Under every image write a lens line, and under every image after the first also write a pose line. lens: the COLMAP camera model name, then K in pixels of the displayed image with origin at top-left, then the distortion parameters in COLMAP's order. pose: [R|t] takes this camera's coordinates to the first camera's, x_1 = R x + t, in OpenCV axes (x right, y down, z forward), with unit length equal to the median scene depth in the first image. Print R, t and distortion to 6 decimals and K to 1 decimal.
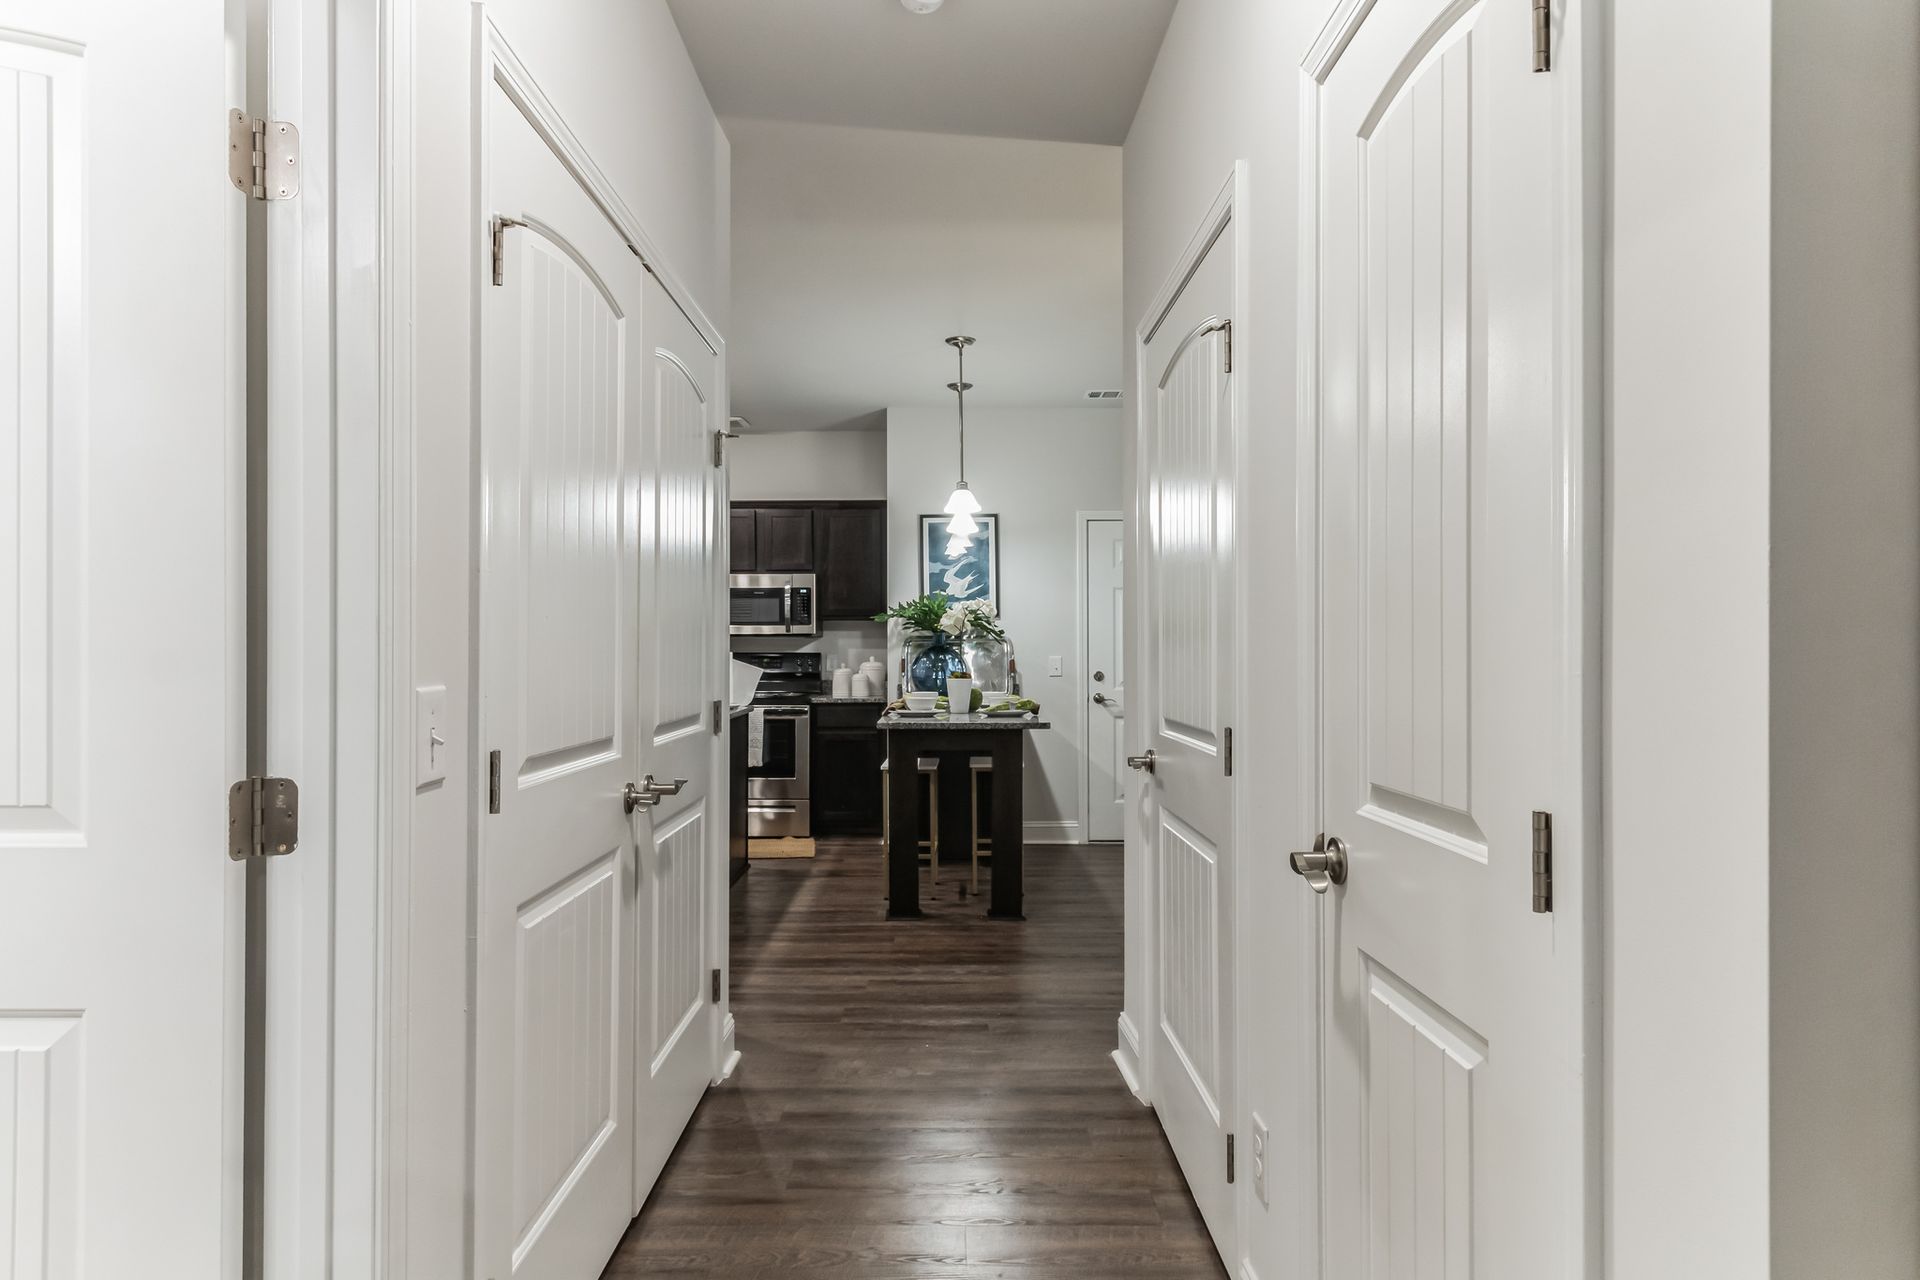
lens RADIAL K [[1126.5, 0, 928.0], [0, 1126.5, 657.5], [0, 0, 1]] dist [0.001366, -0.000087]
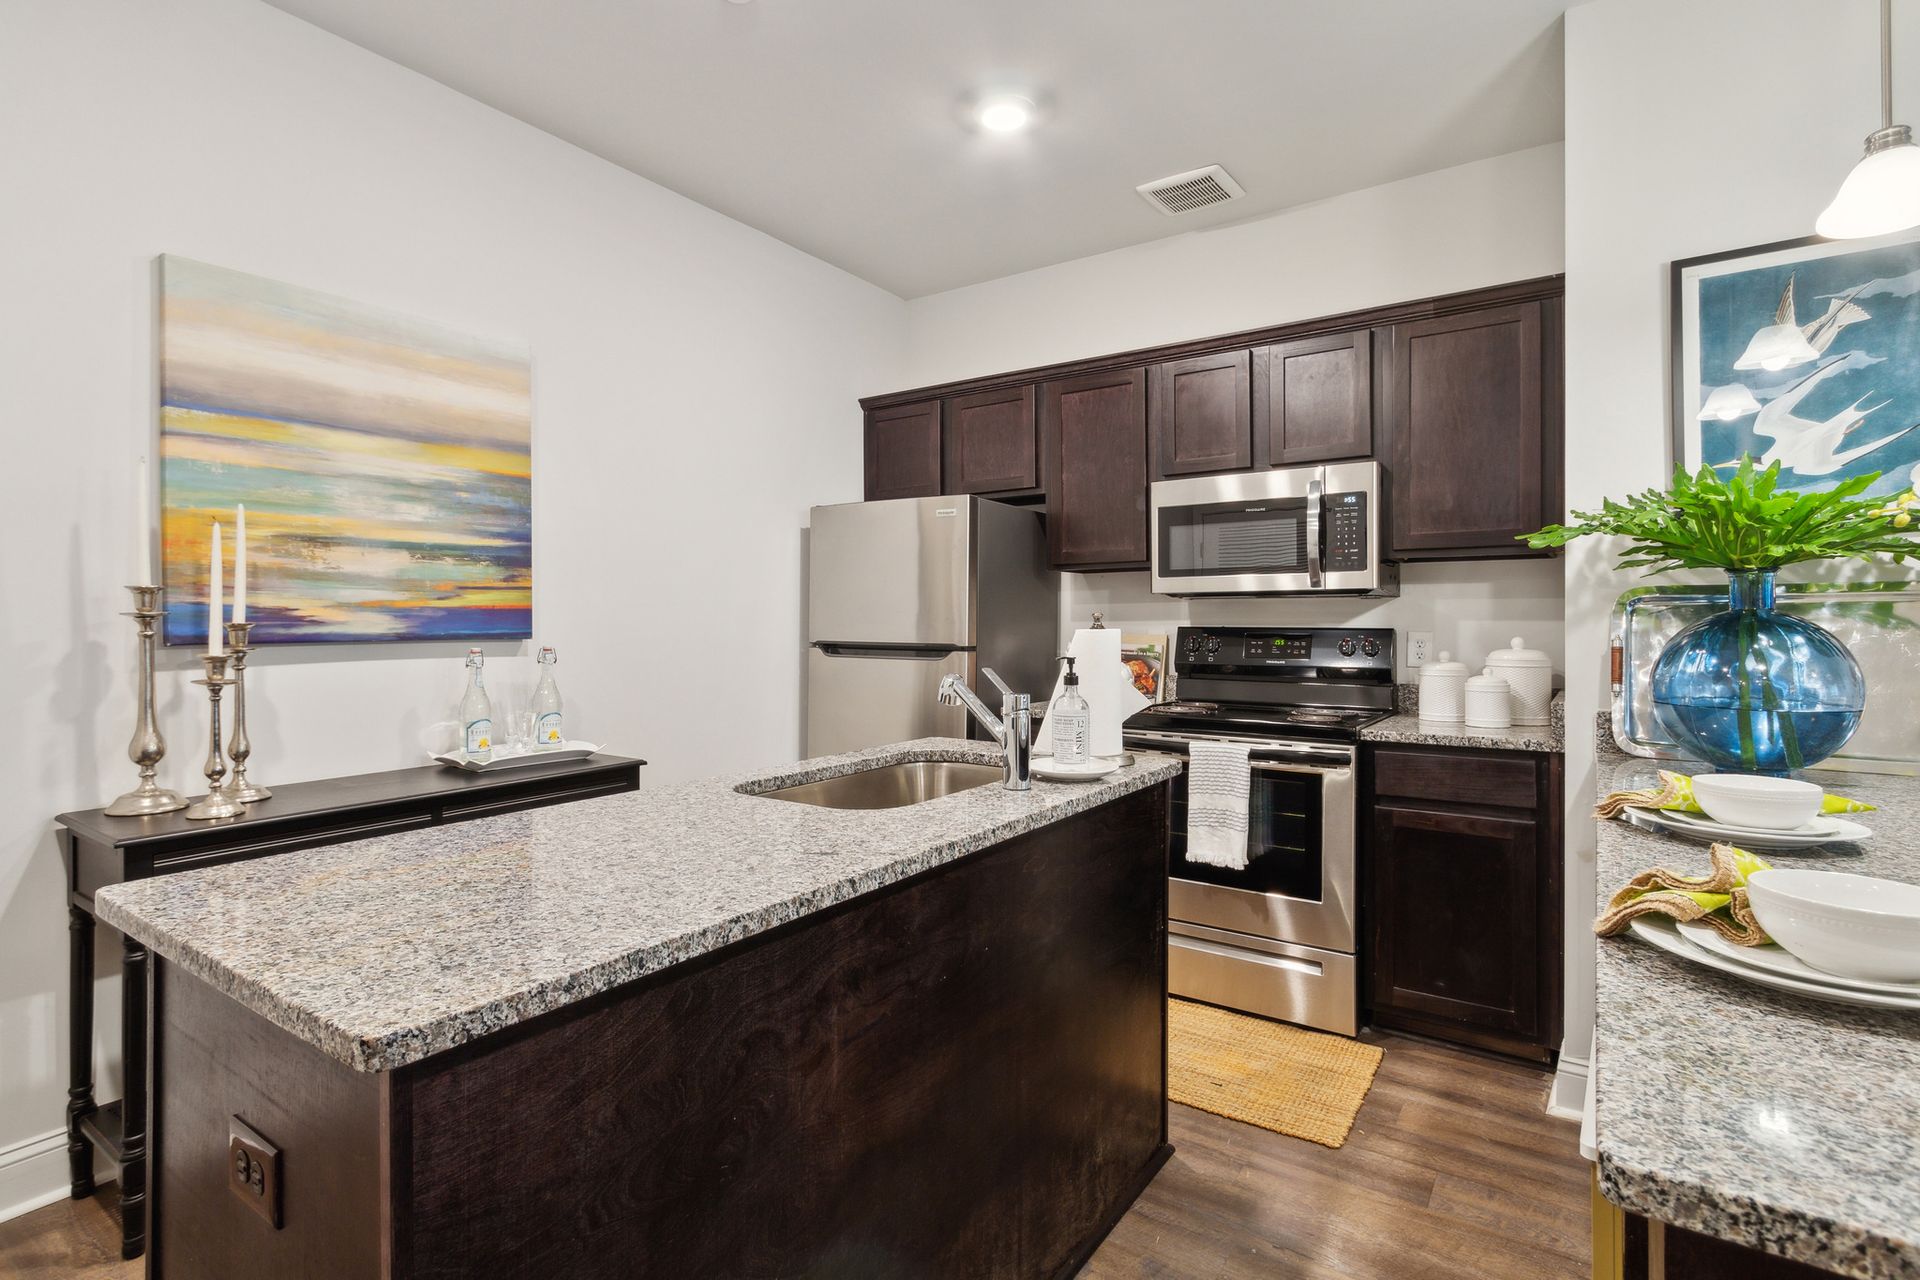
lens RADIAL K [[937.5, 0, 938.2], [0, 937.5, 621.3], [0, 0, 1]] dist [0.001796, -0.000172]
pose [[0.826279, 0.000908, -0.563261, -0.031708], [-0.004205, 0.999981, -0.004557, -0.005014], [0.563246, 0.006134, 0.826267, 0.594327]]
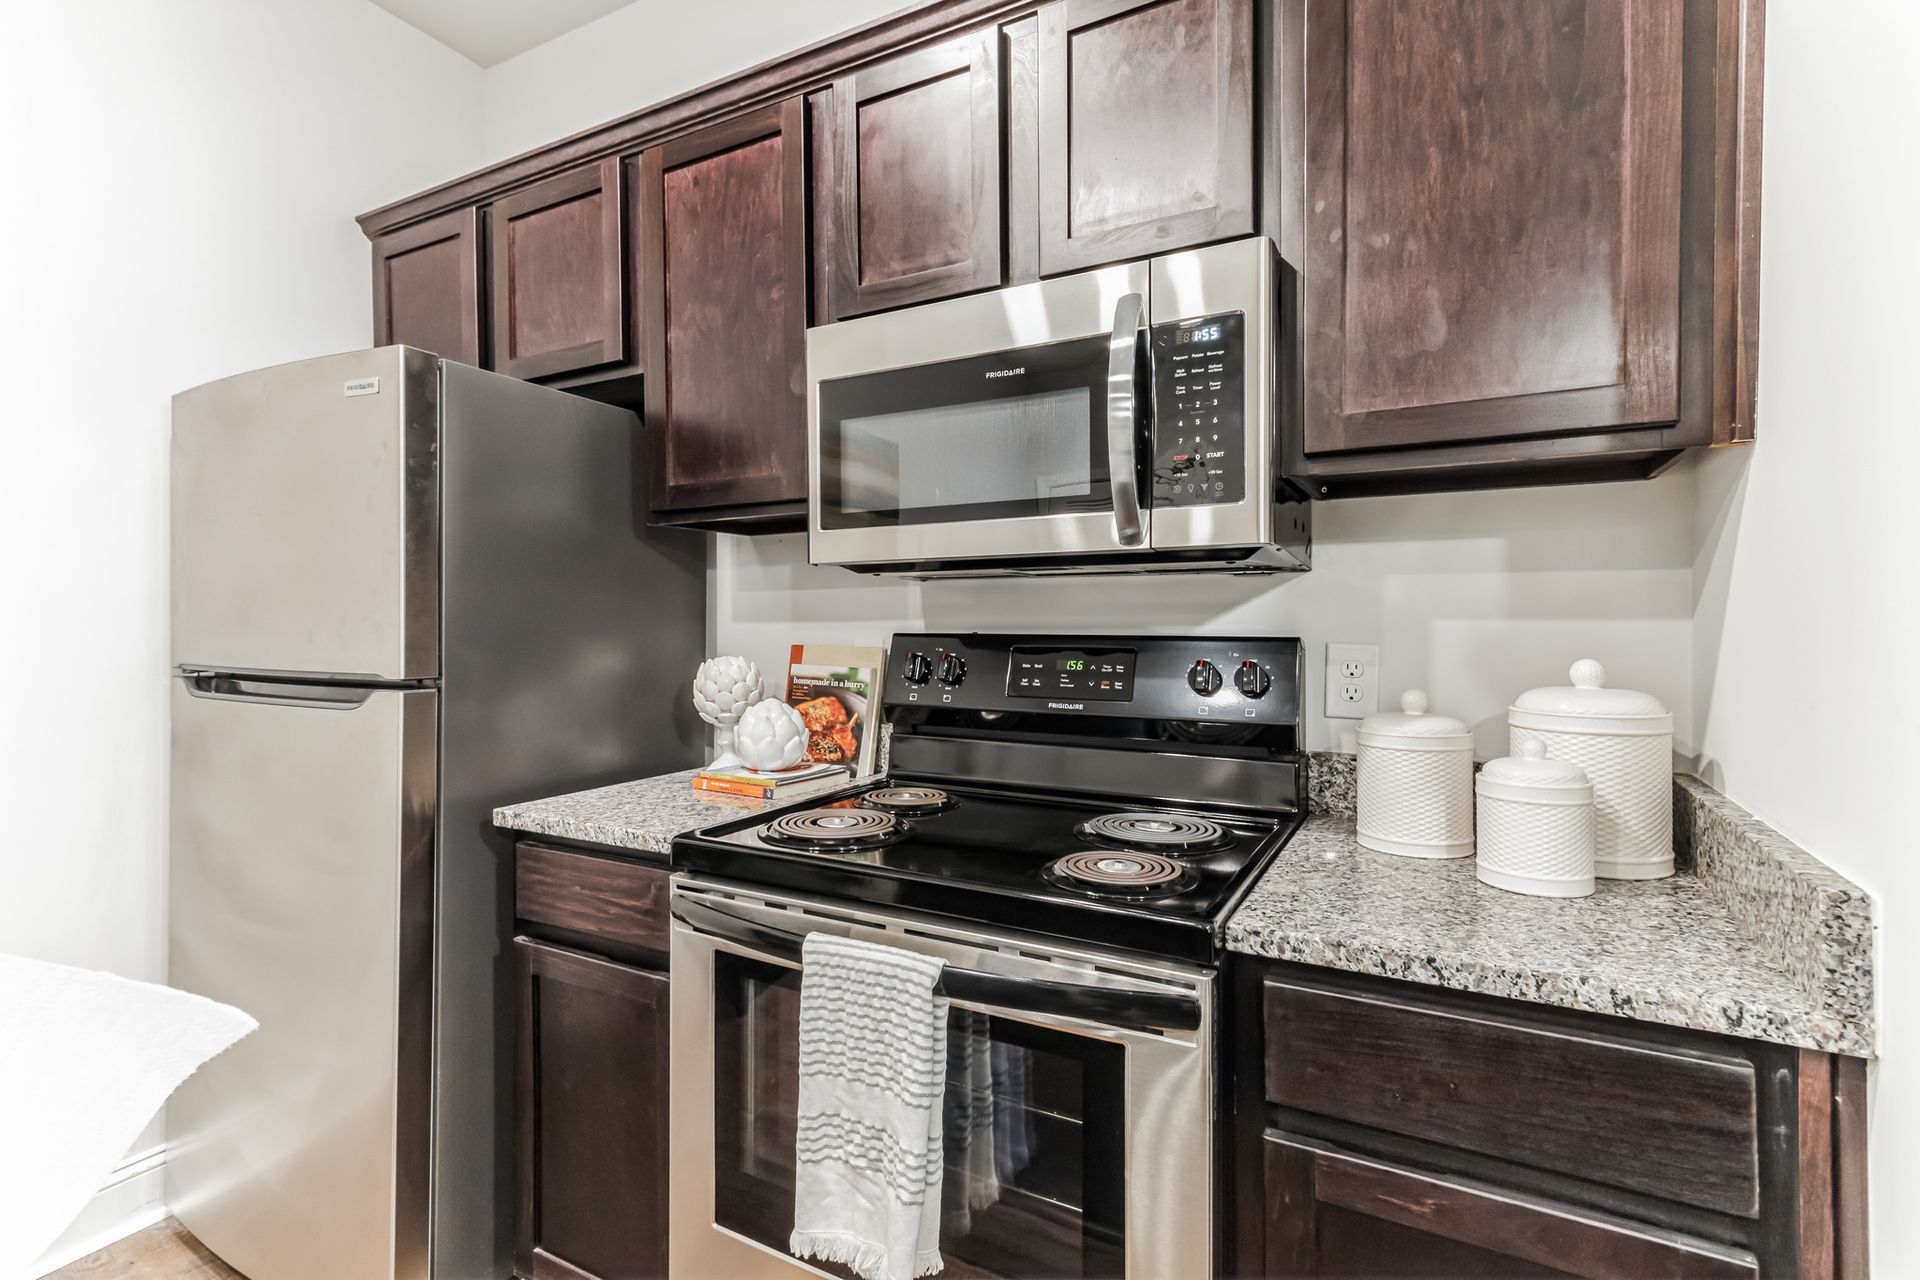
lens RADIAL K [[912.0, 0, 951.2], [0, 912.0, 631.7], [0, 0, 1]] dist [0.002218, 0.000315]
pose [[0.885545, 0.003982, -0.464537, -0.077532], [-0.000331, 0.999968, 0.007941, -0.007324], [0.464554, -0.006879, 0.885518, 0.865315]]
